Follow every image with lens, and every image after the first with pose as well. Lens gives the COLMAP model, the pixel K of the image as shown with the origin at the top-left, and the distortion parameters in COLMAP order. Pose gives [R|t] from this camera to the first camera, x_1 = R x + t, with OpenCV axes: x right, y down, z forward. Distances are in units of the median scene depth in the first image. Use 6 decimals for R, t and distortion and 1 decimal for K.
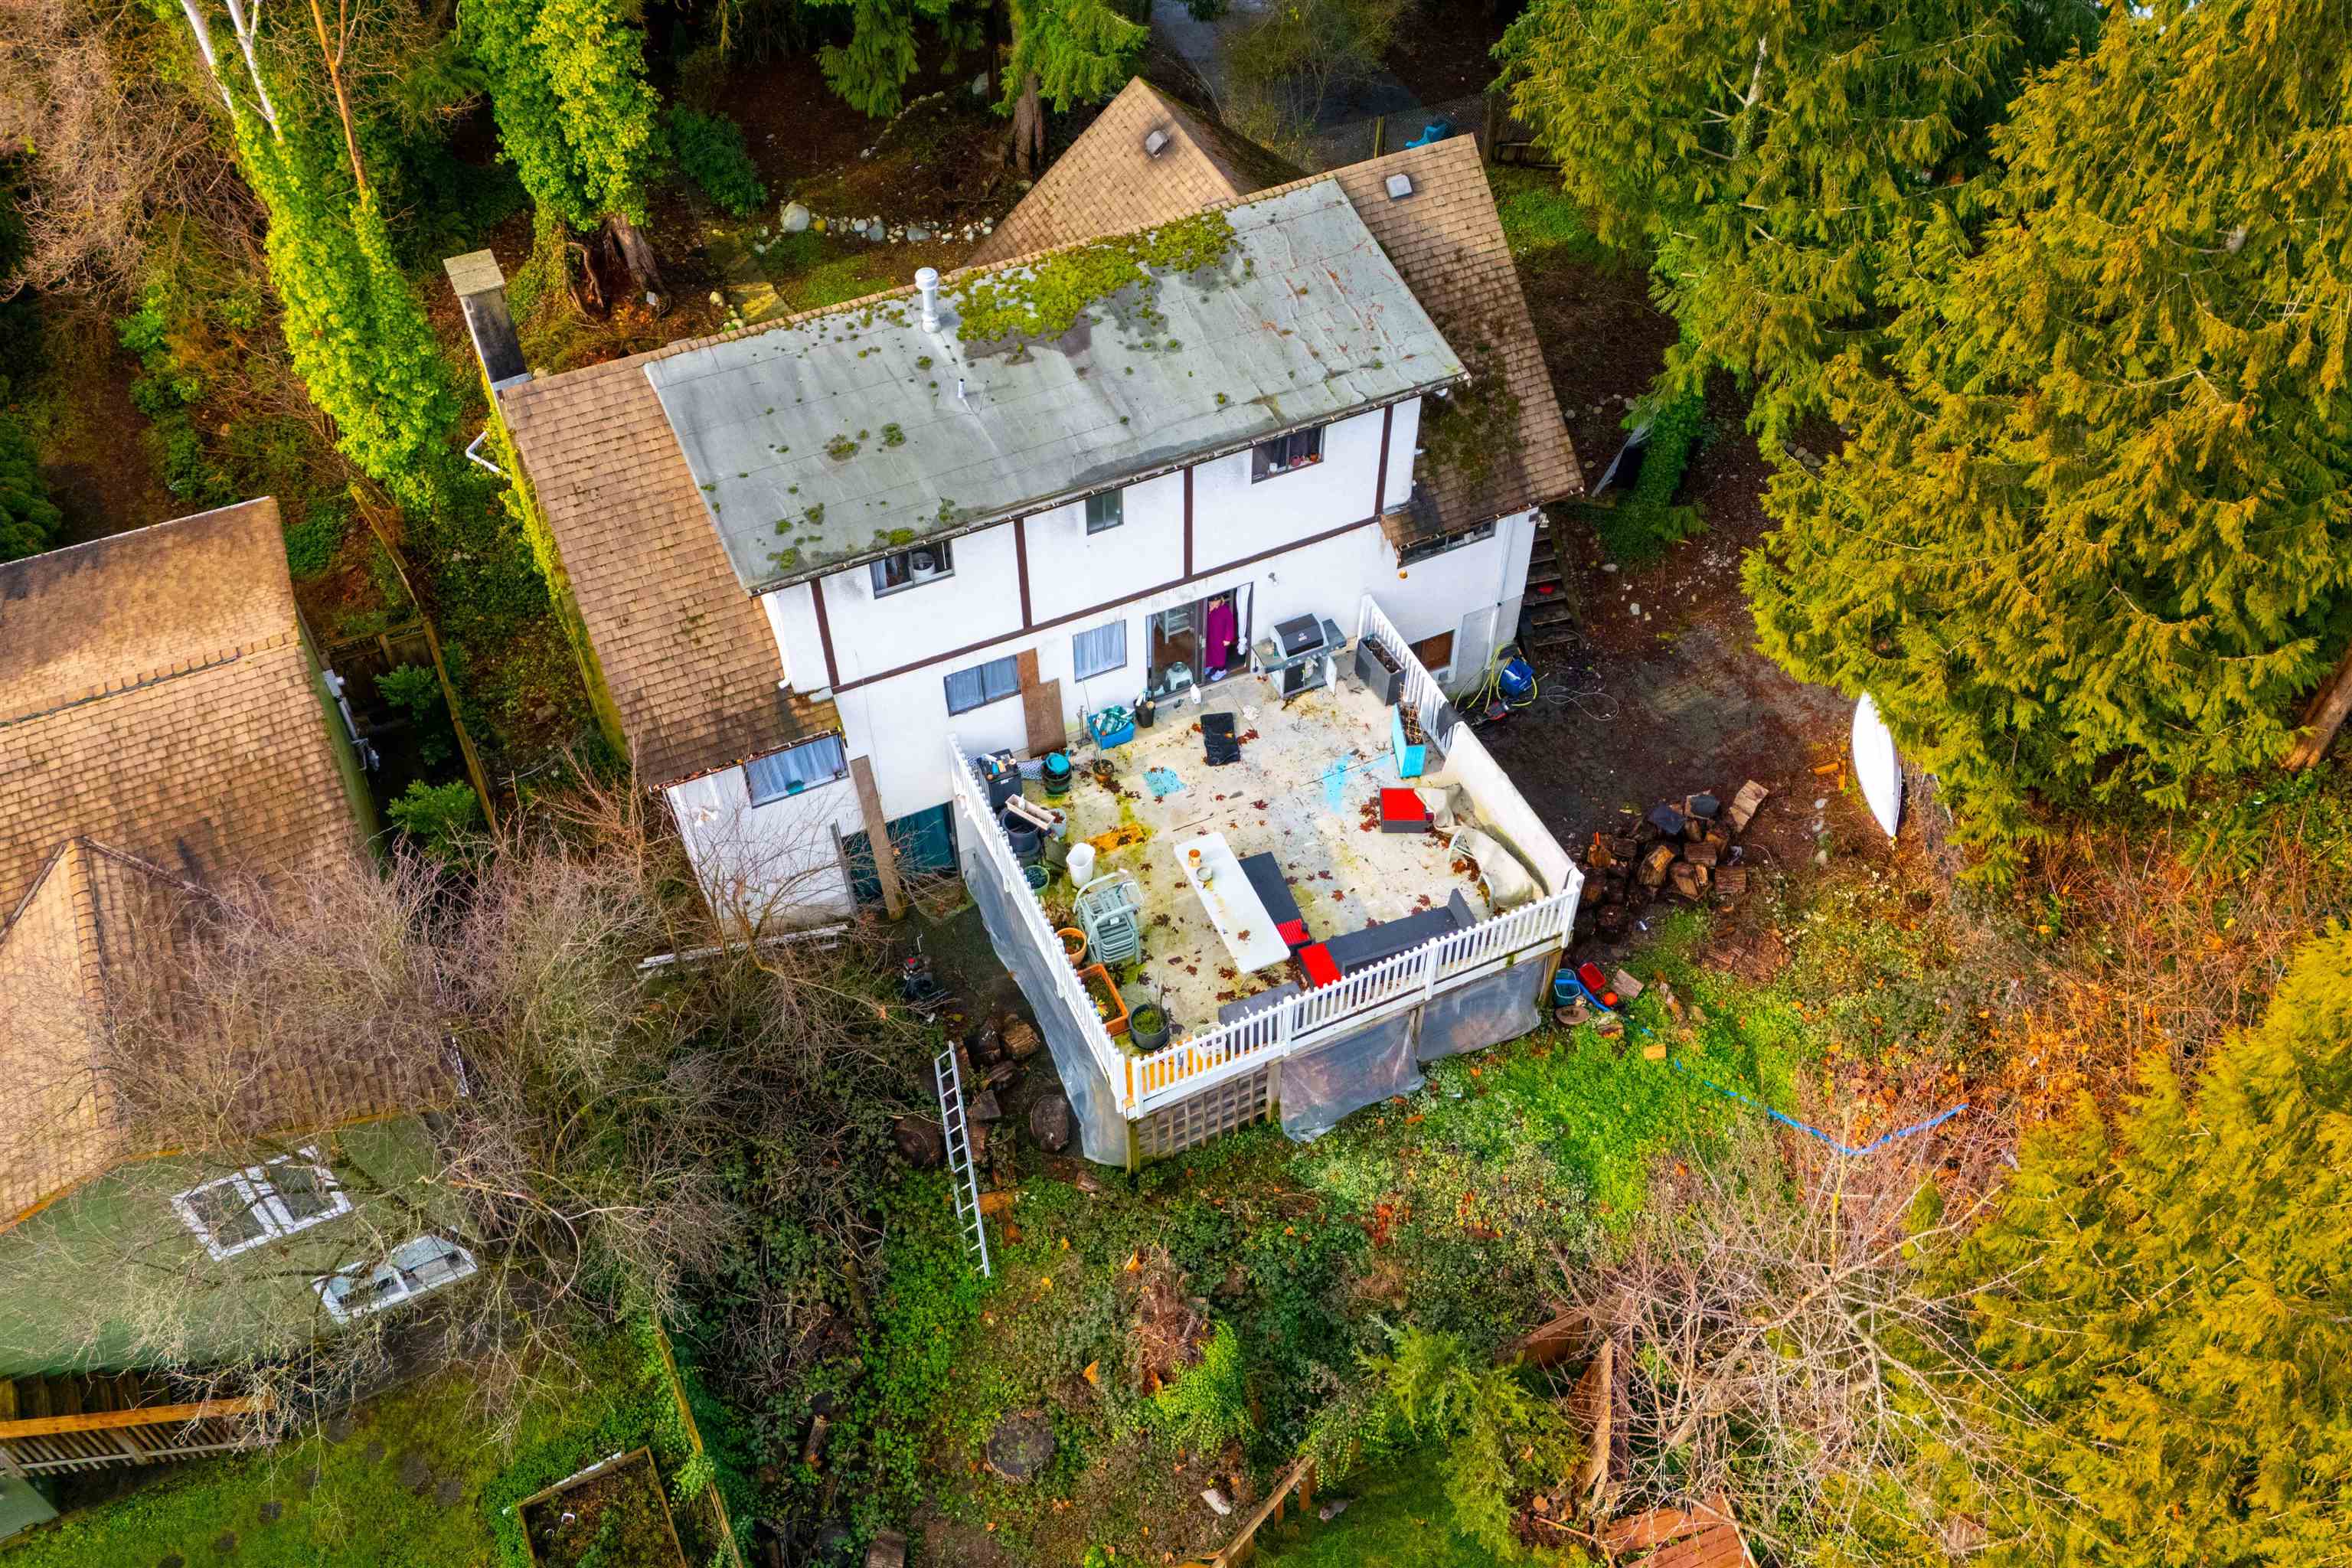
lens RADIAL K [[2035.0, 0, 1176.0], [0, 2035.0, 784.0], [0, 0, 1]] dist [0.115612, -0.135382]
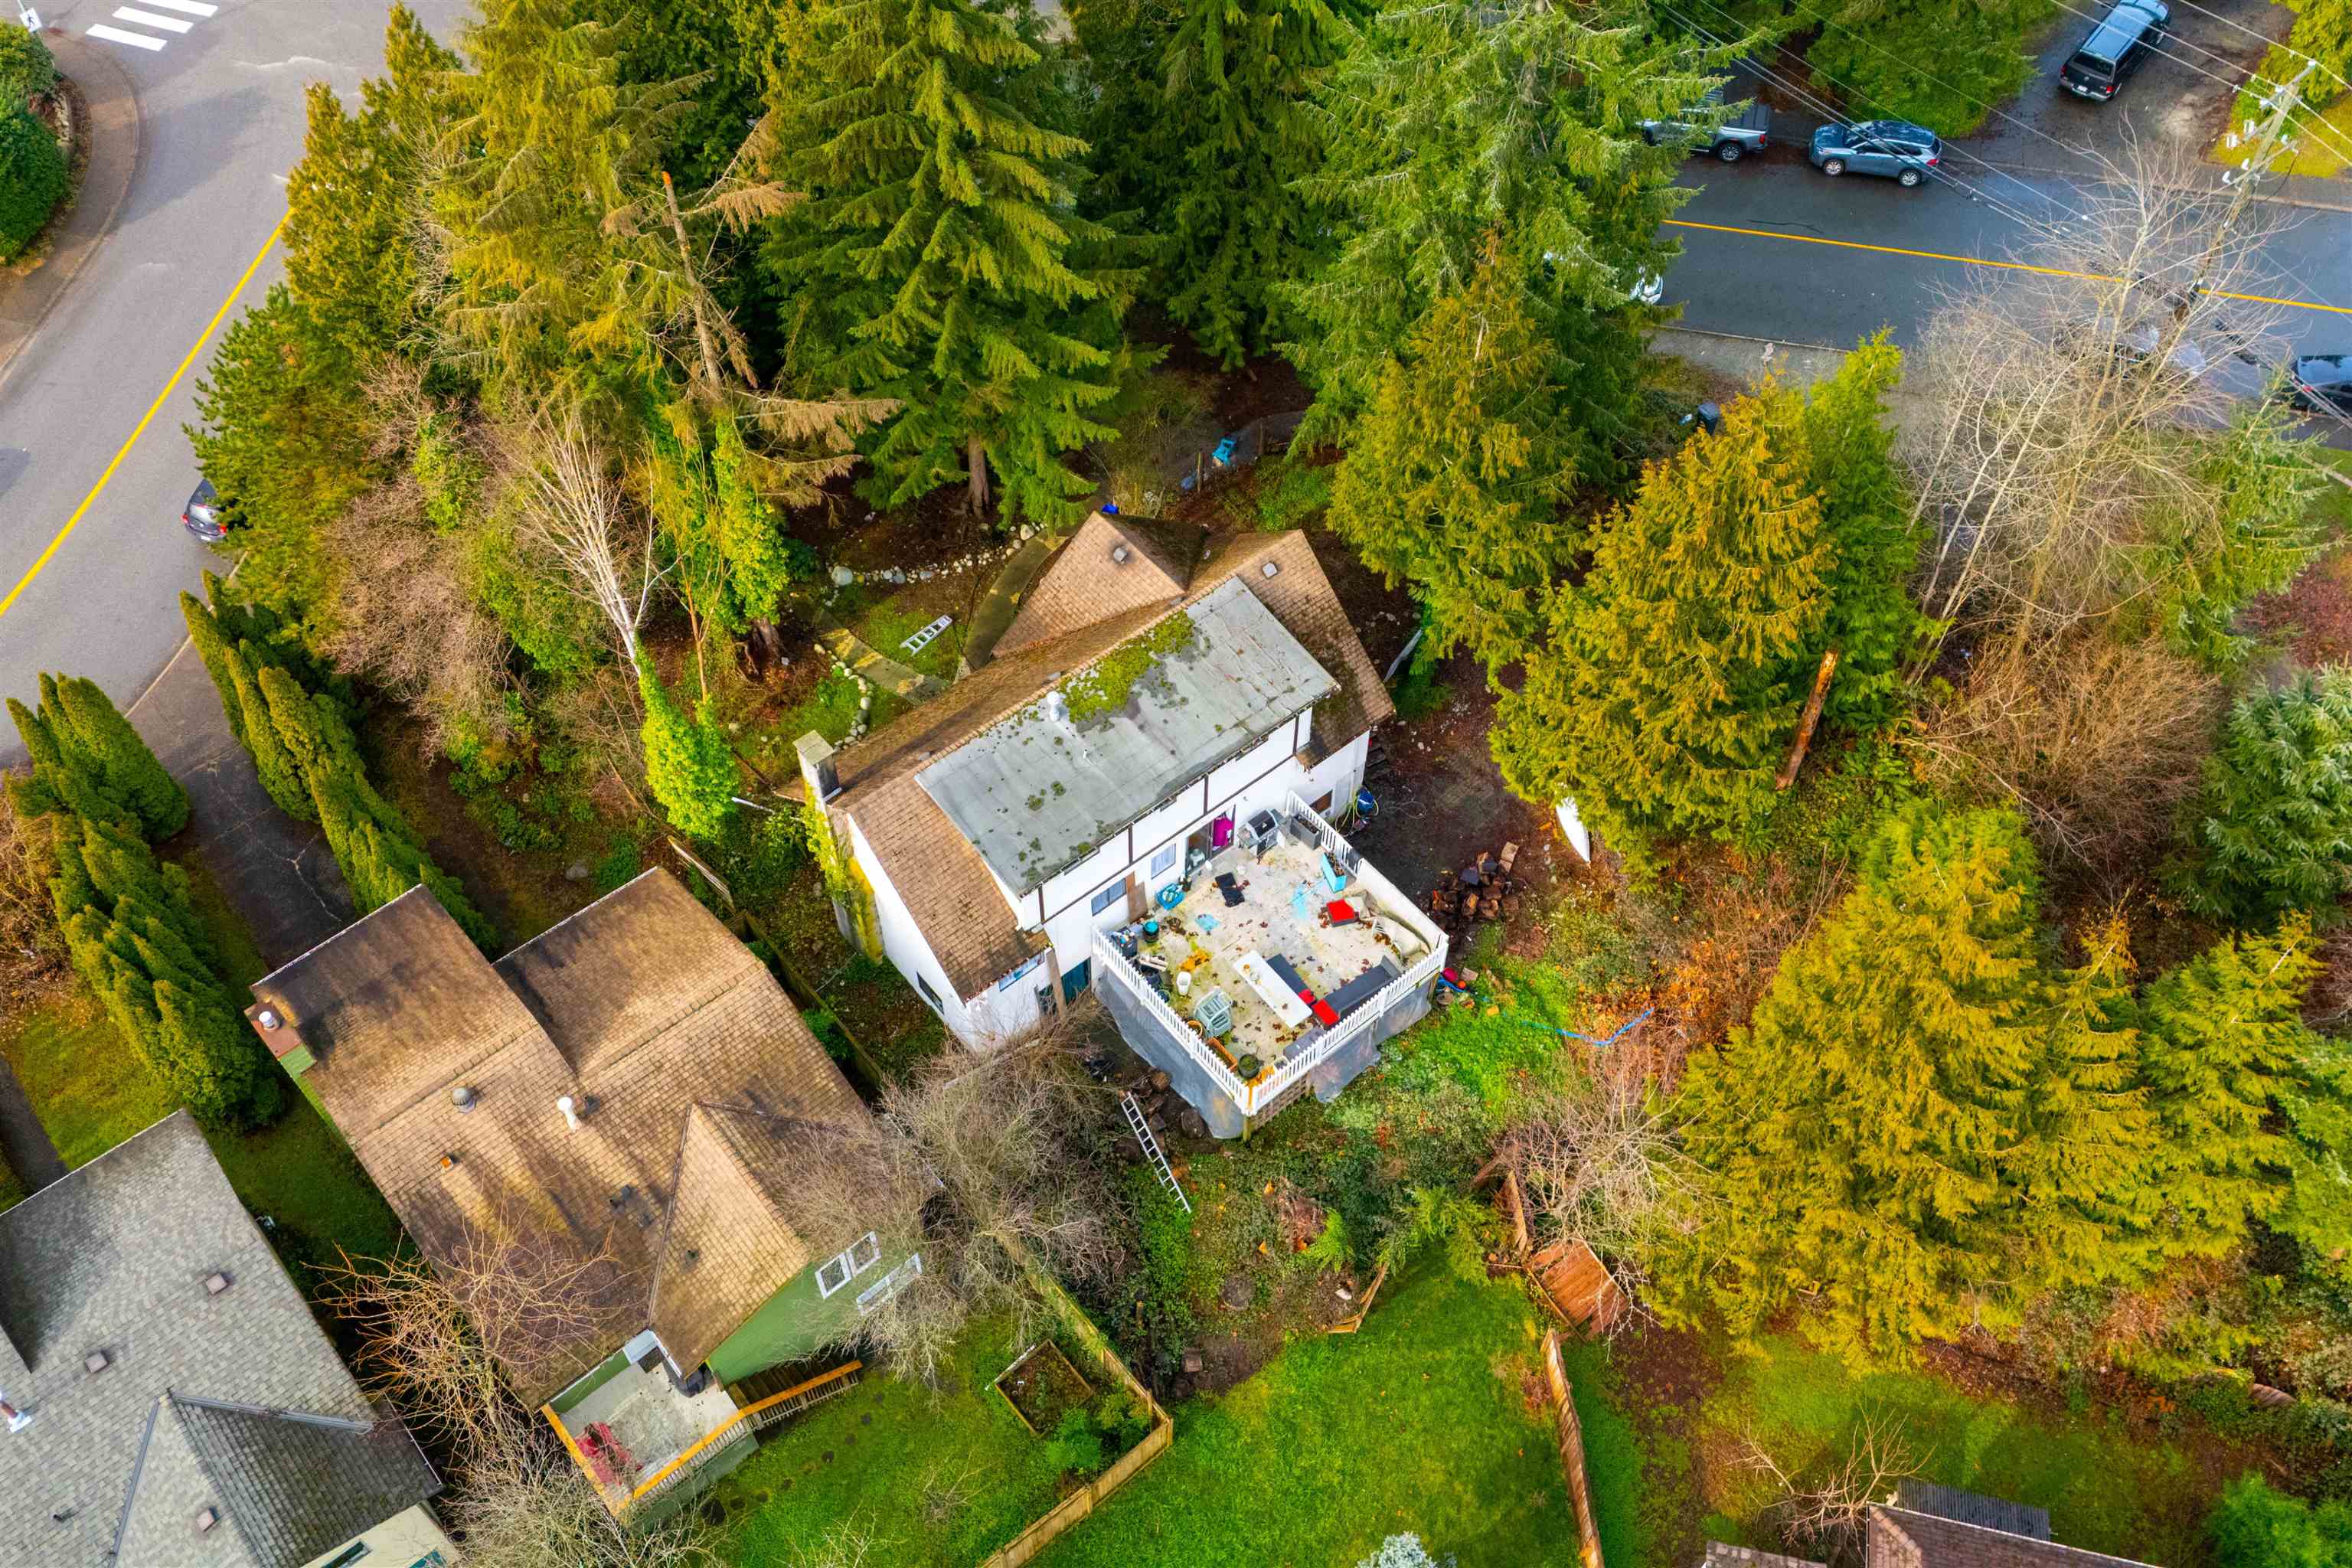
lens RADIAL K [[2049.1, 0, 1176.0], [0, 2049.1, 784.0], [0, 0, 1]] dist [0.151811, -0.216719]
pose [[0.965909, -0.201596, 0.162417, -0.314329], [0.188132, 0.977581, 0.094559, -0.308999], [-0.177839, -0.060780, 0.982181, -0.791779]]
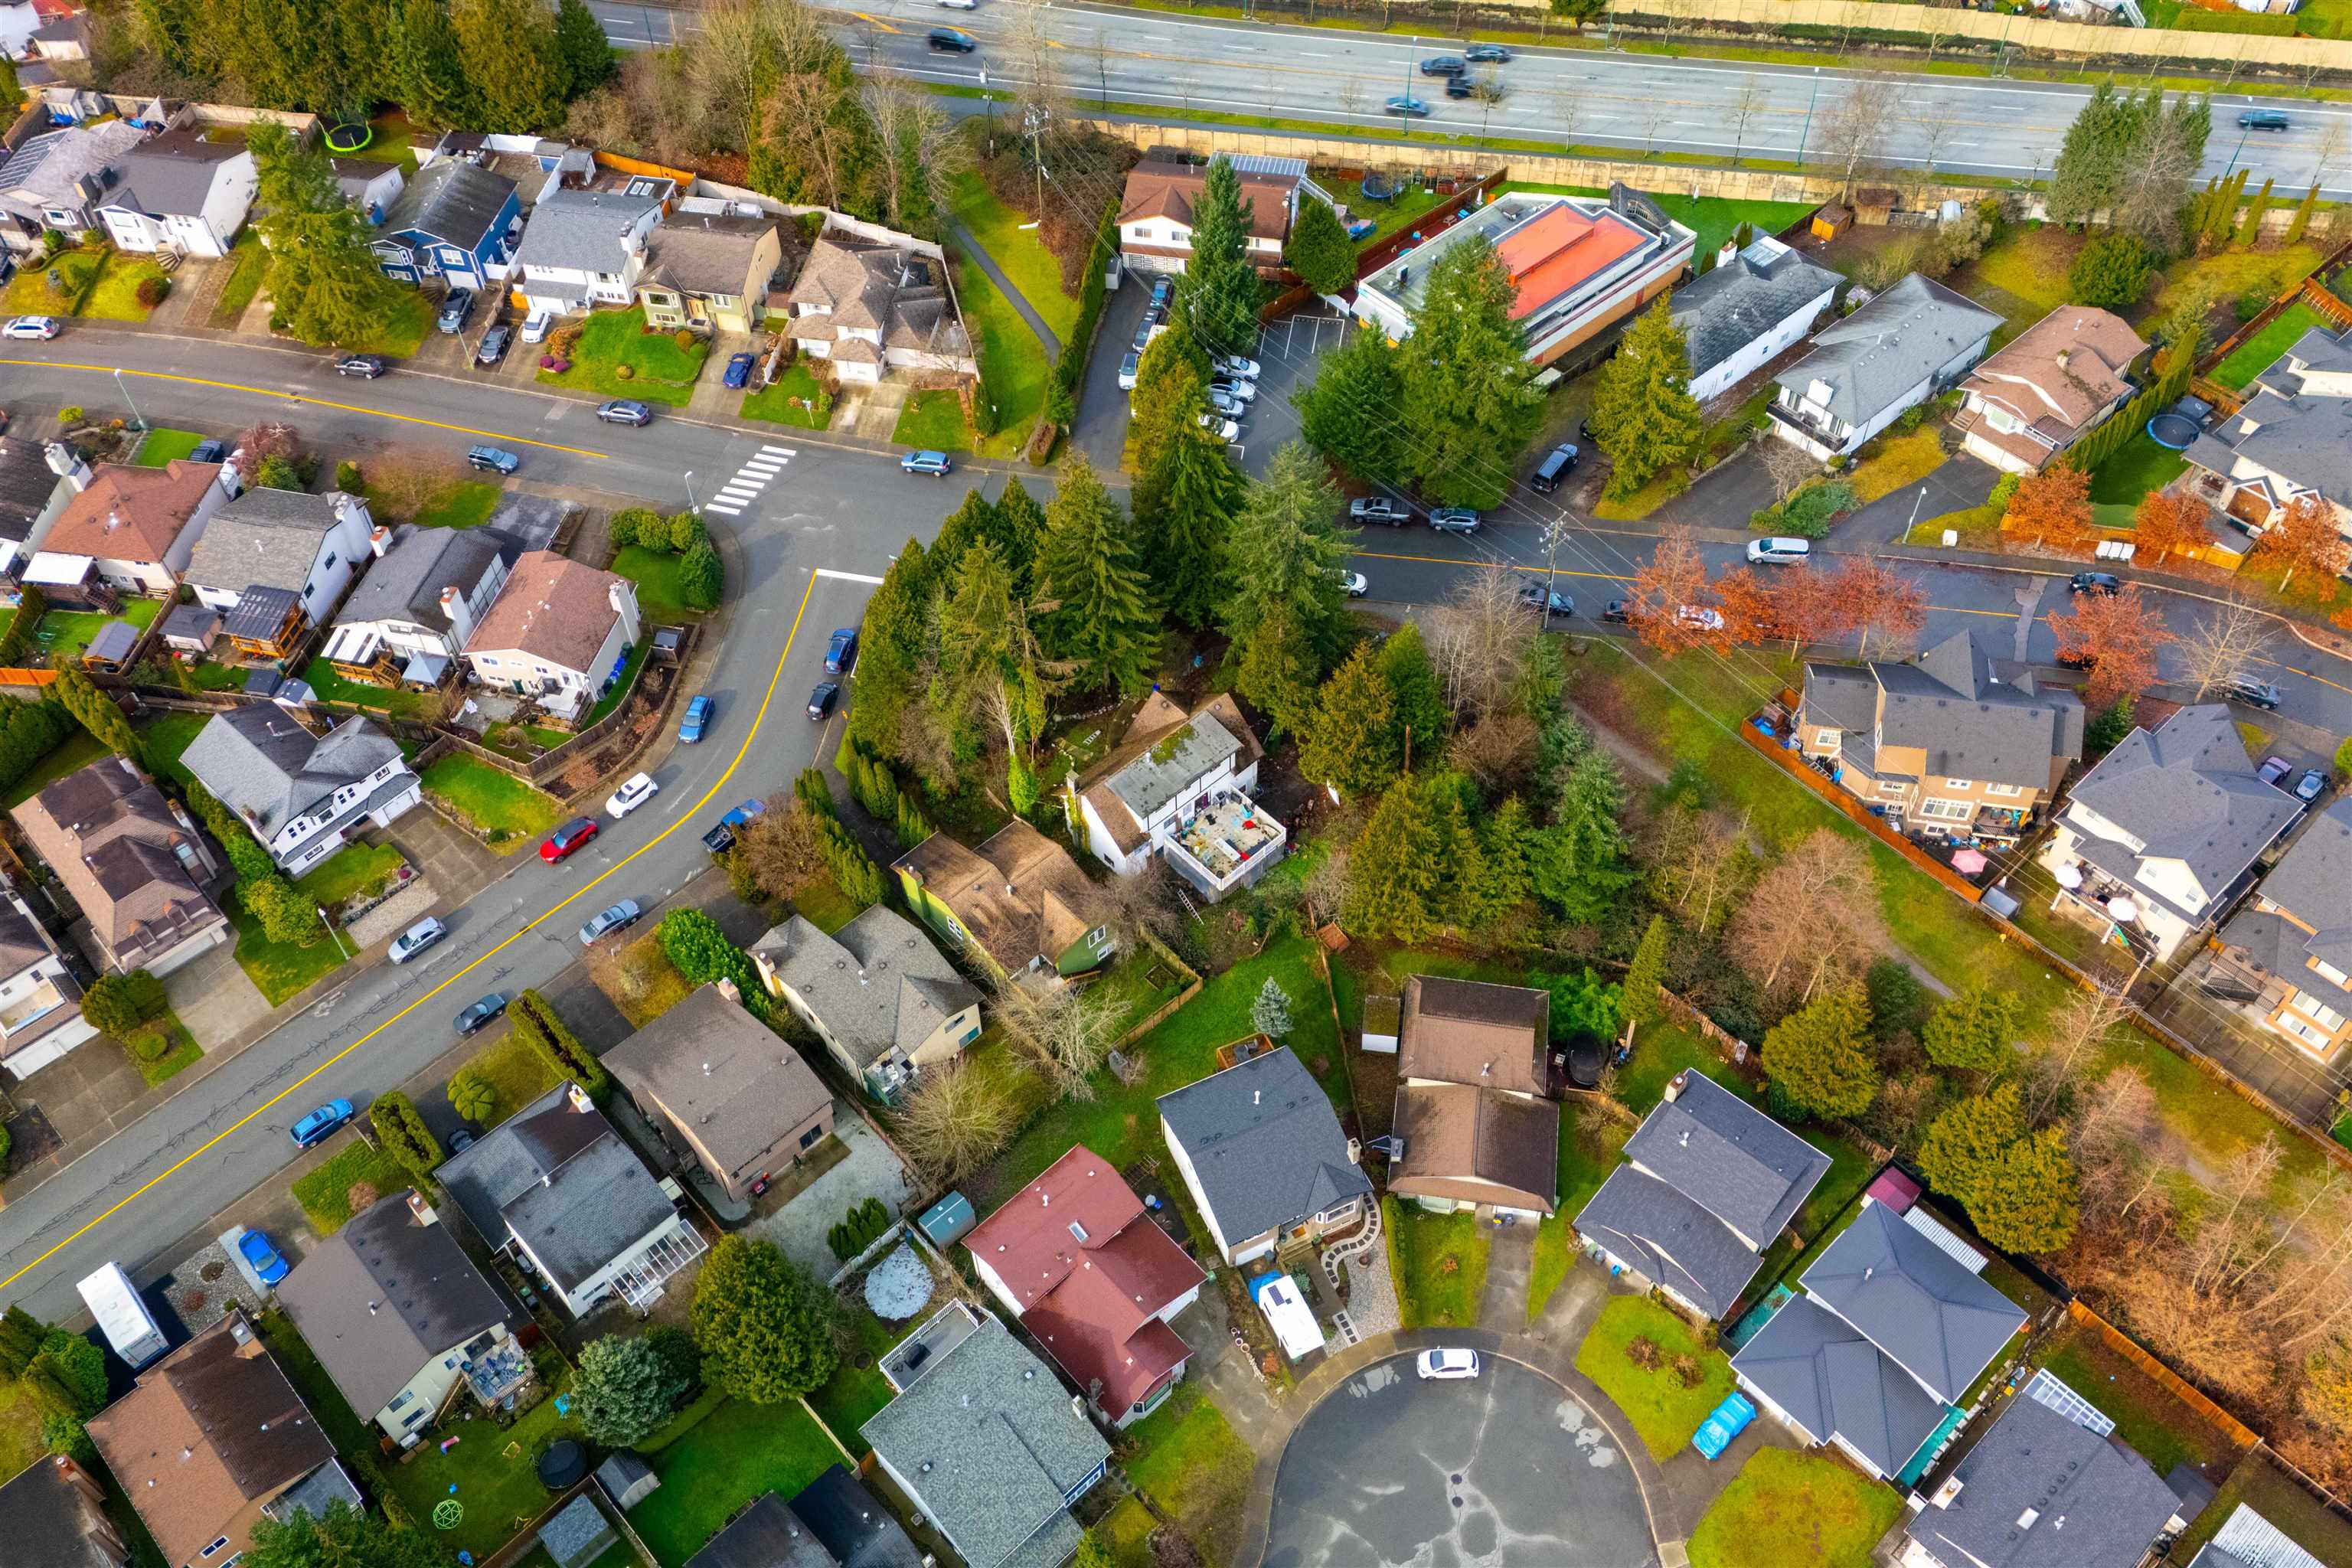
lens RADIAL K [[2049.1, 0, 1176.0], [0, 2049.1, 784.0], [0, 0, 1]] dist [0.151811, -0.216719]
pose [[0.950346, -0.251067, 0.183871, -1.036879], [0.246746, 0.967969, 0.046396, -0.389000], [-0.189630, 0.001277, 0.981855, -4.242331]]
